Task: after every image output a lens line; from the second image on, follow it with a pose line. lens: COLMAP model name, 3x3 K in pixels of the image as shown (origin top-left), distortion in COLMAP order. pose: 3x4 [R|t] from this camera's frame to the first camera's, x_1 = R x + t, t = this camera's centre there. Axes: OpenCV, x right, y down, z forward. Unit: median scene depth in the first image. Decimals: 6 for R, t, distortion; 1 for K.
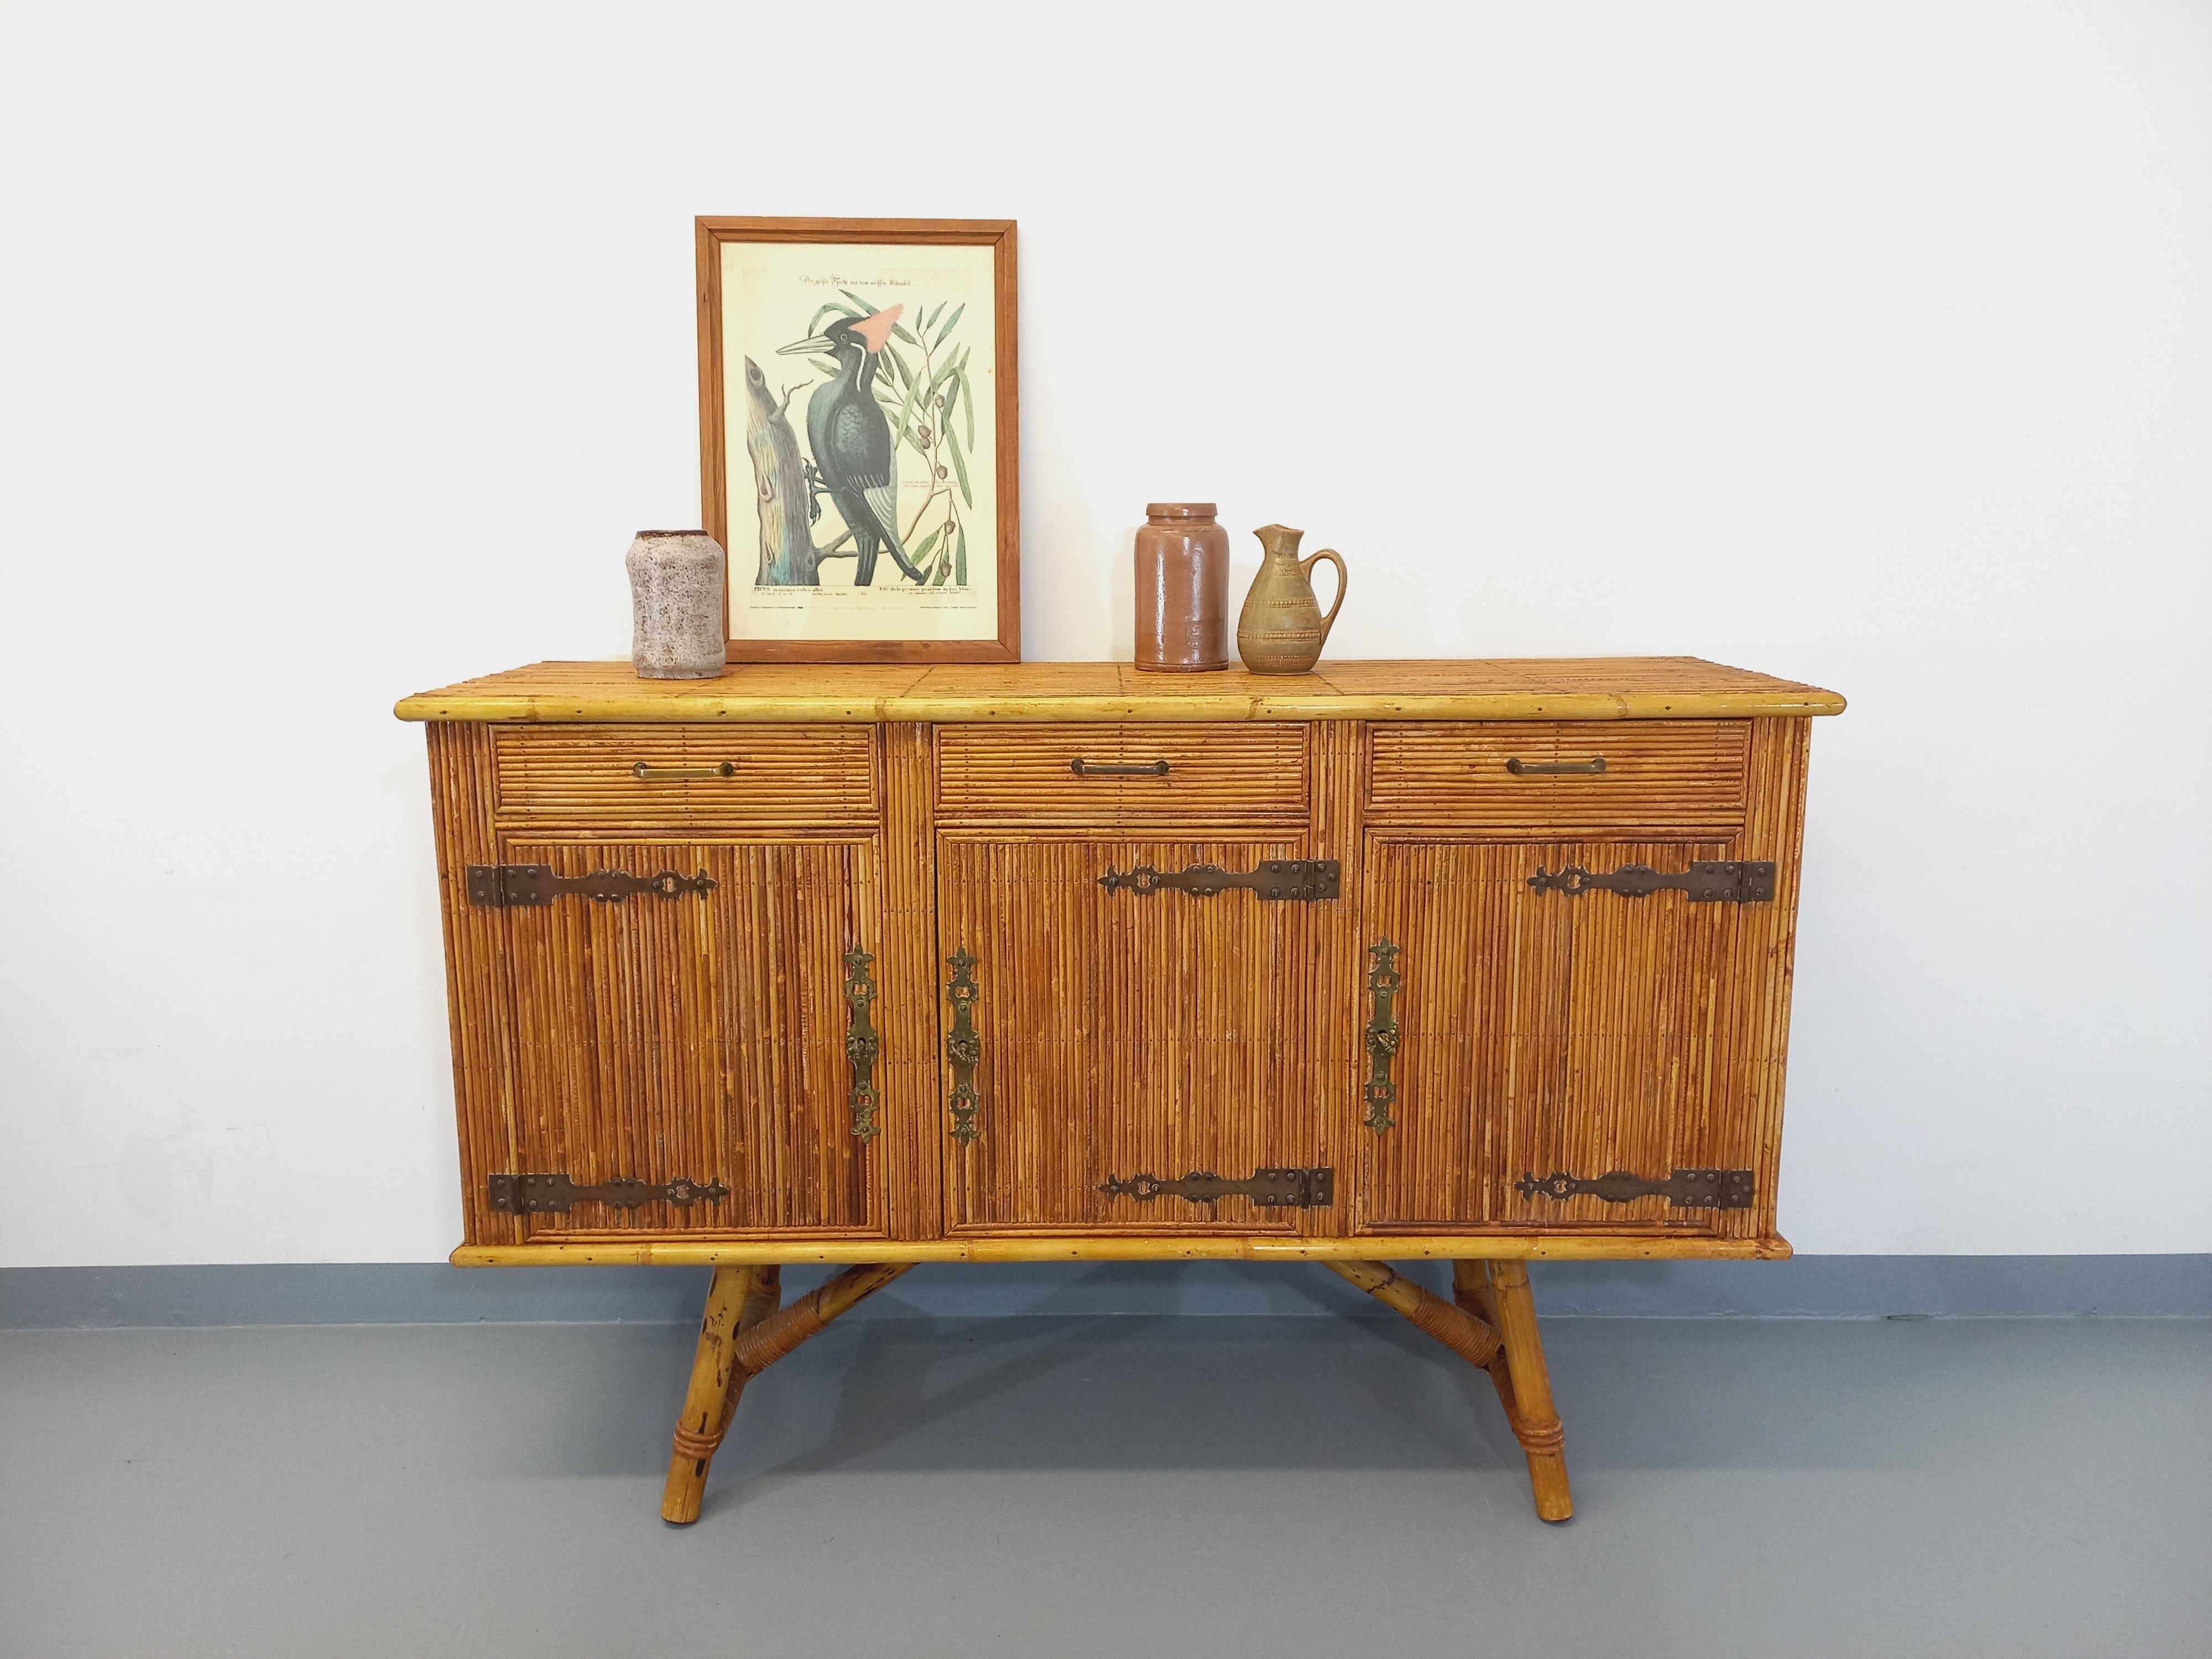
lens RADIAL K [[1648.1, 0, 1120.1], [0, 1648.1, 801.0], [0, 0, 1]] dist [0.081818, -0.085557]
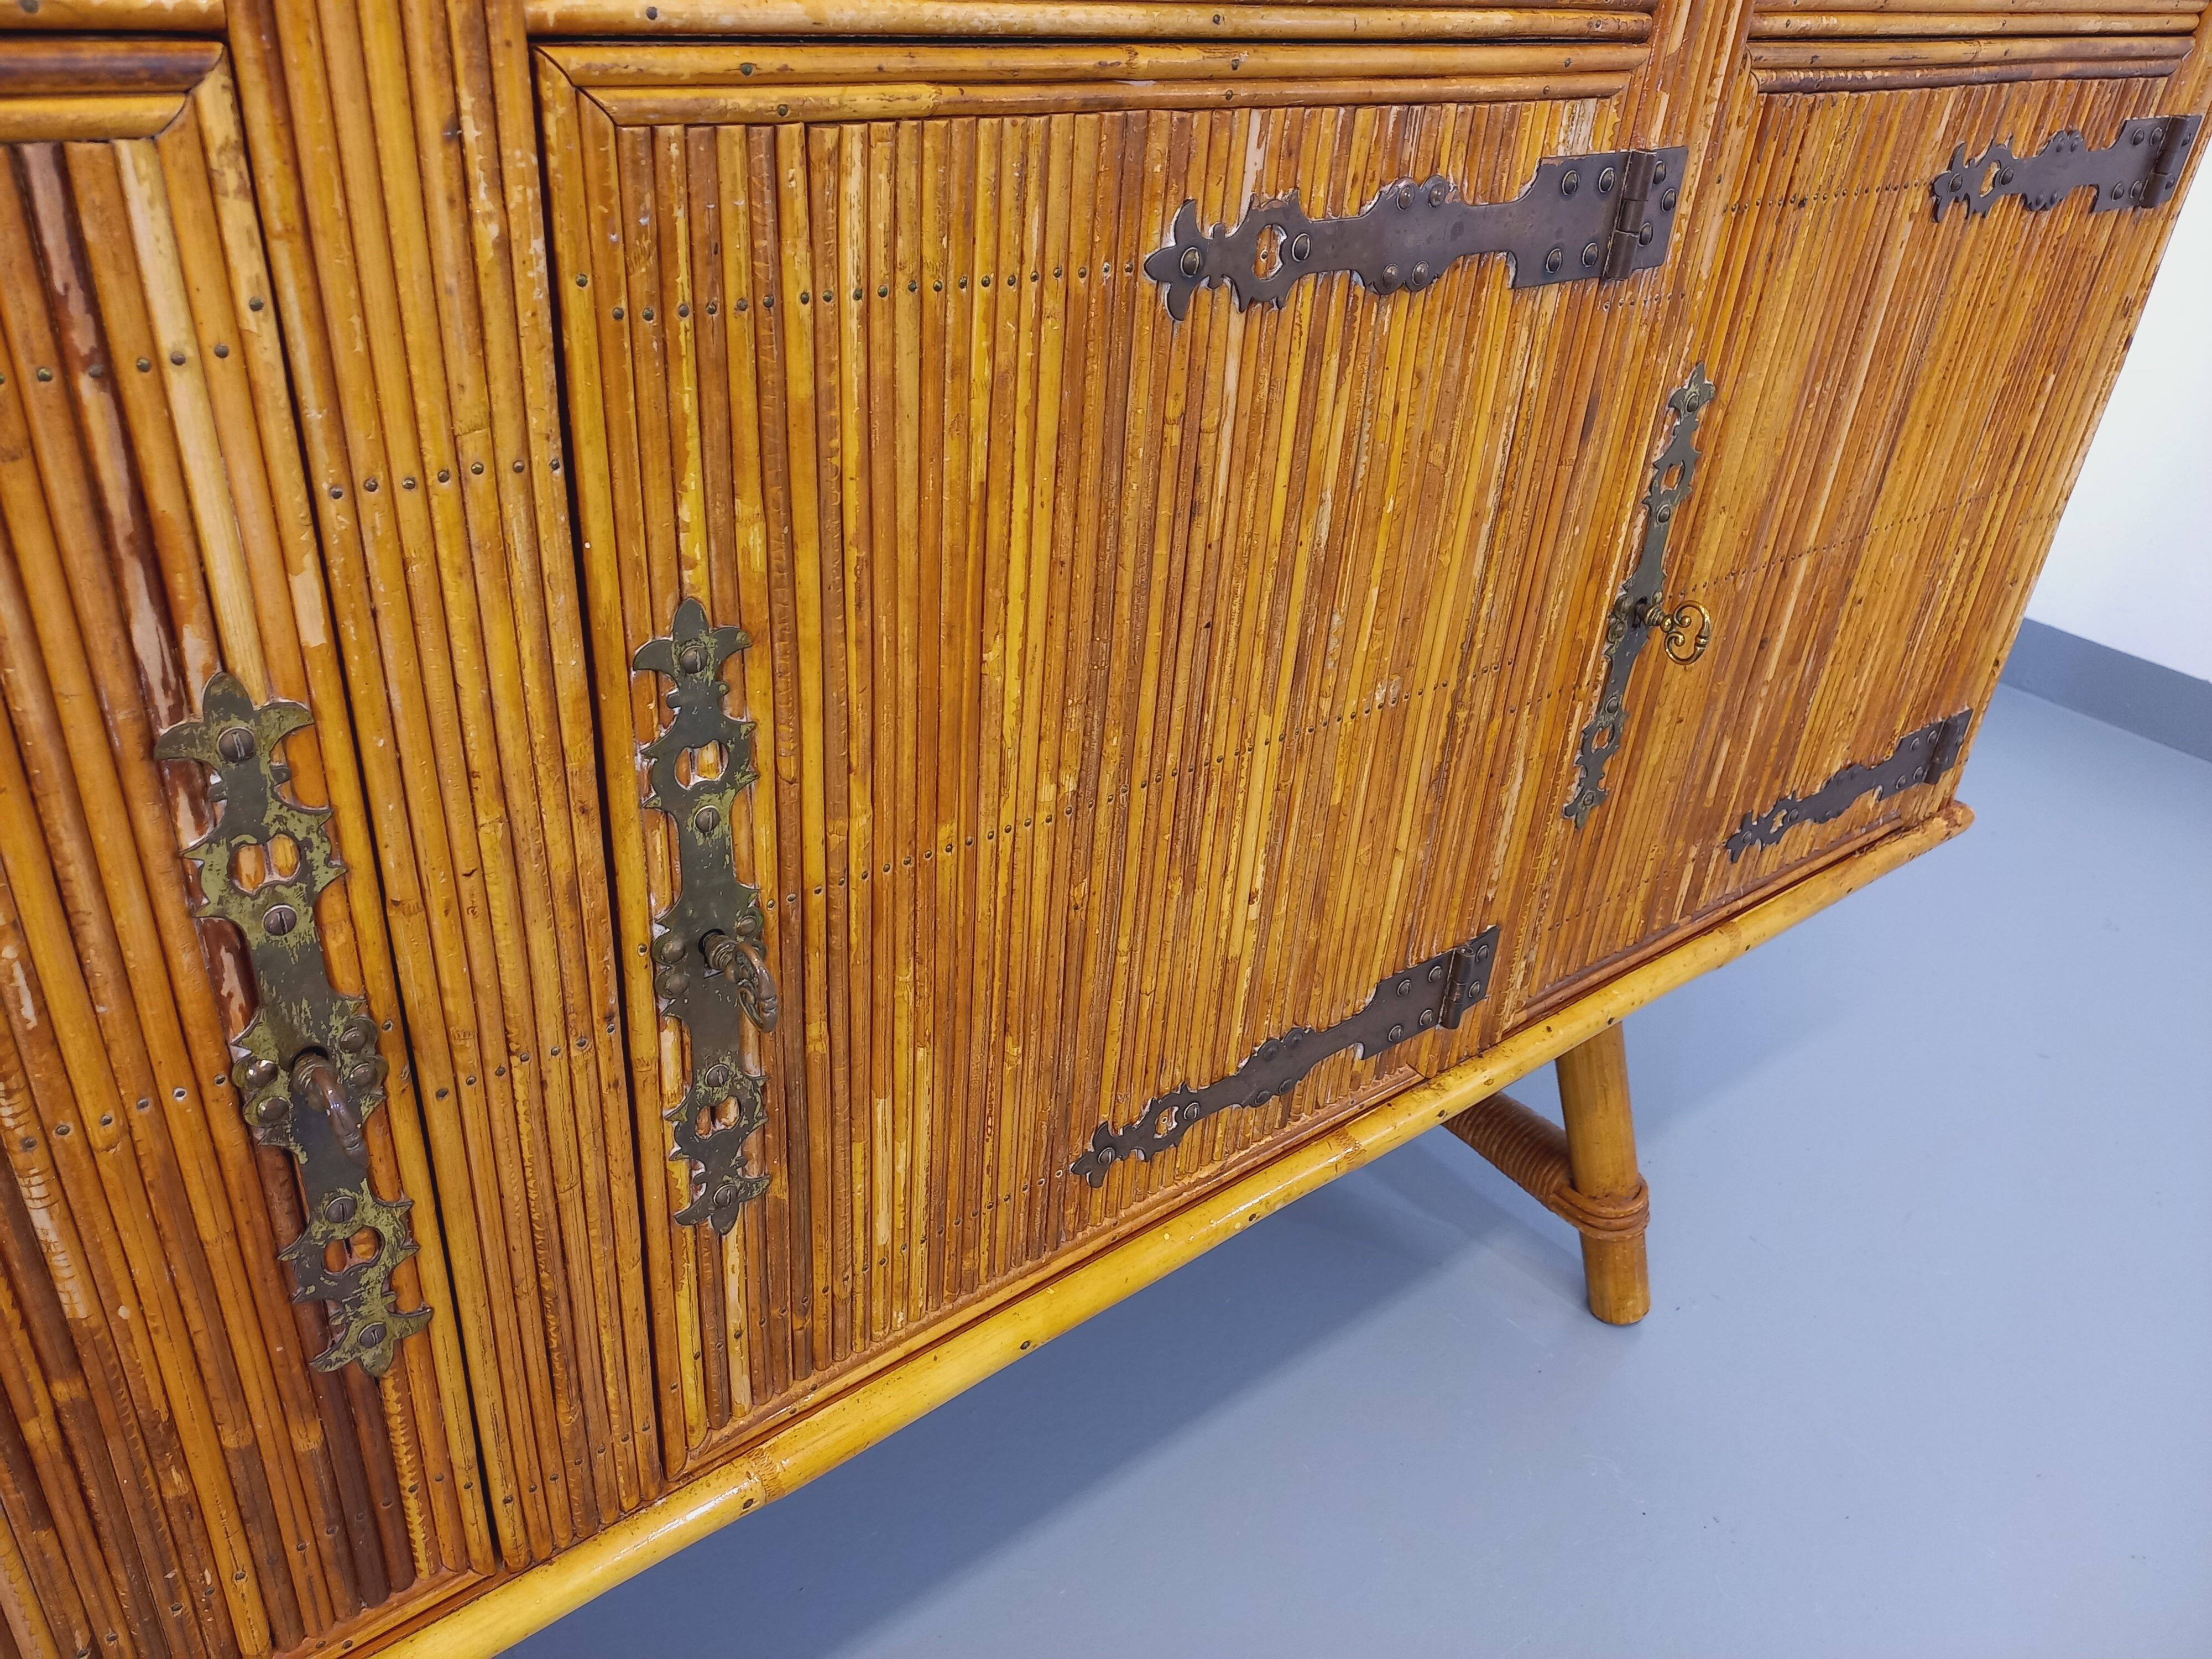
lens RADIAL K [[1648.1, 0, 1111.2], [0, 1648.1, 820.7], [0, 0, 1]] dist [0.081818, -0.085557]
pose [[0.782353, -0.261981, 0.565058, -0.194213], [0.034111, 0.923895, 0.381123, 0.028315], [-0.621901, -0.278898, 0.731748, 0.774620]]
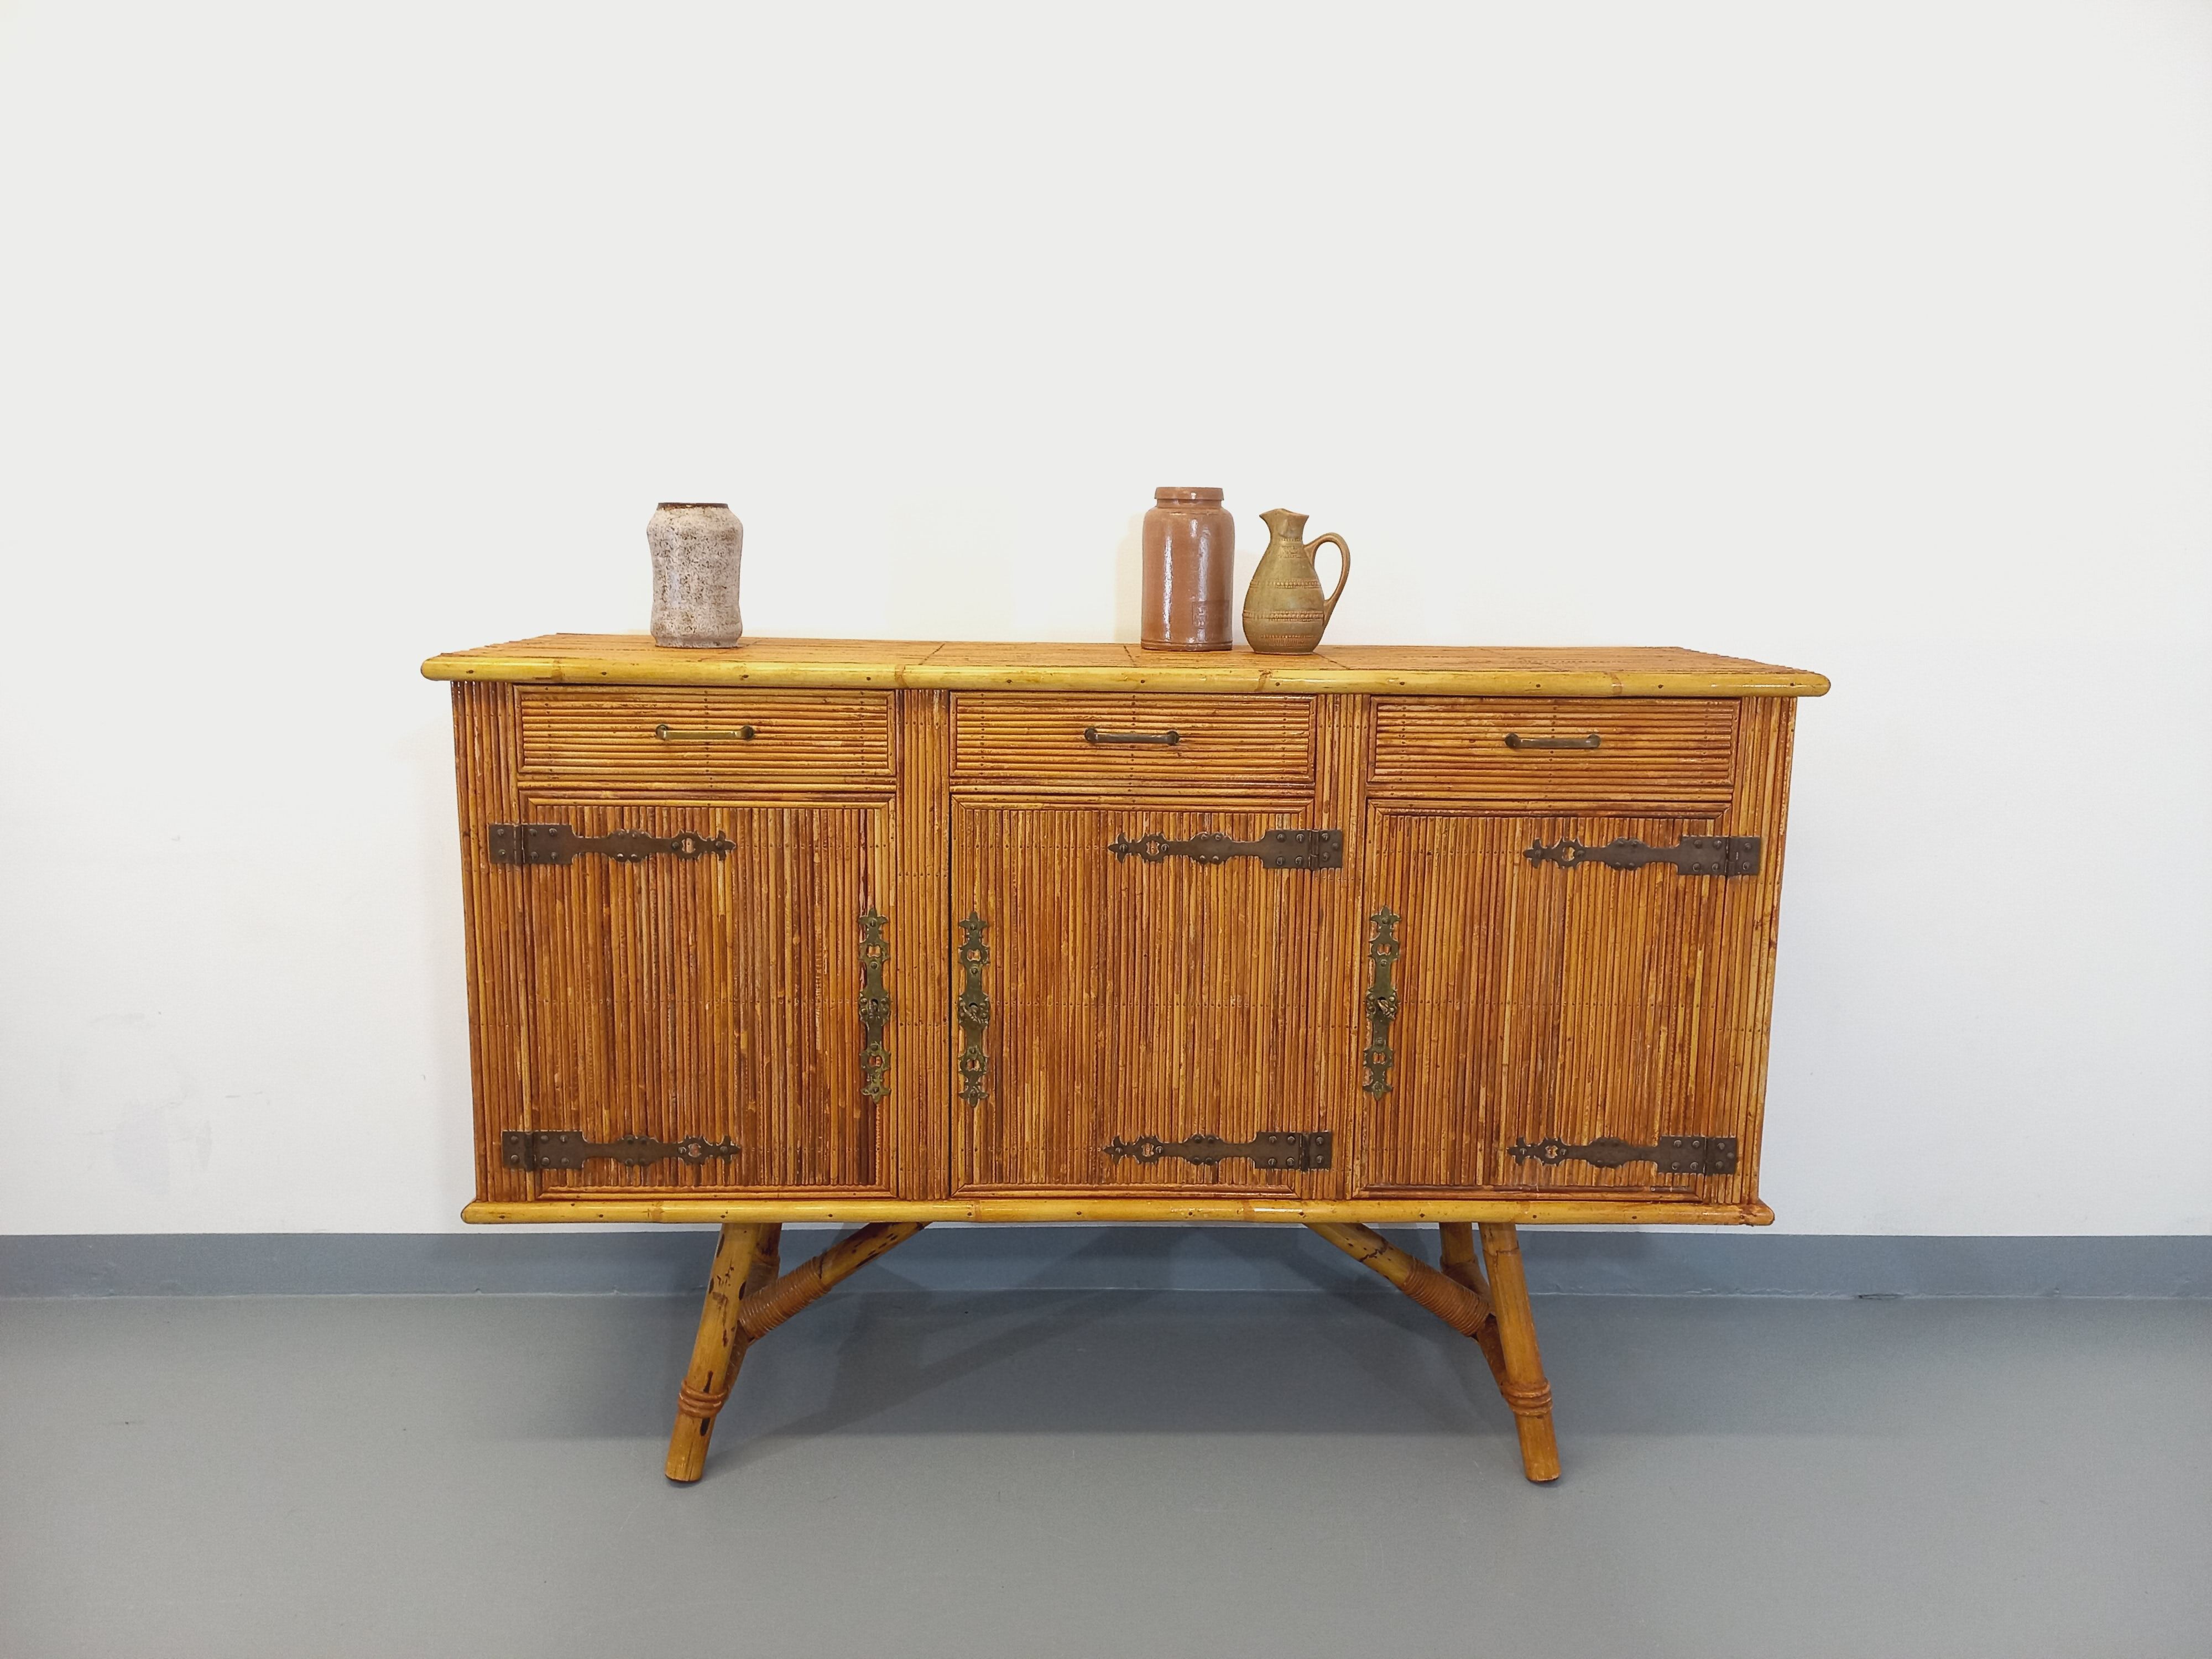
lens RADIAL K [[1648.1, 0, 1128.2], [0, 1648.1, 795.7], [0, 0, 1]] dist [0.081818, -0.085557]
pose [[0.999552, 0.013478, 0.026739, -0.028834], [-0.012981, 0.999741, -0.018706, 0.034968], [-0.026984, 0.018351, 0.999467, -0.026614]]
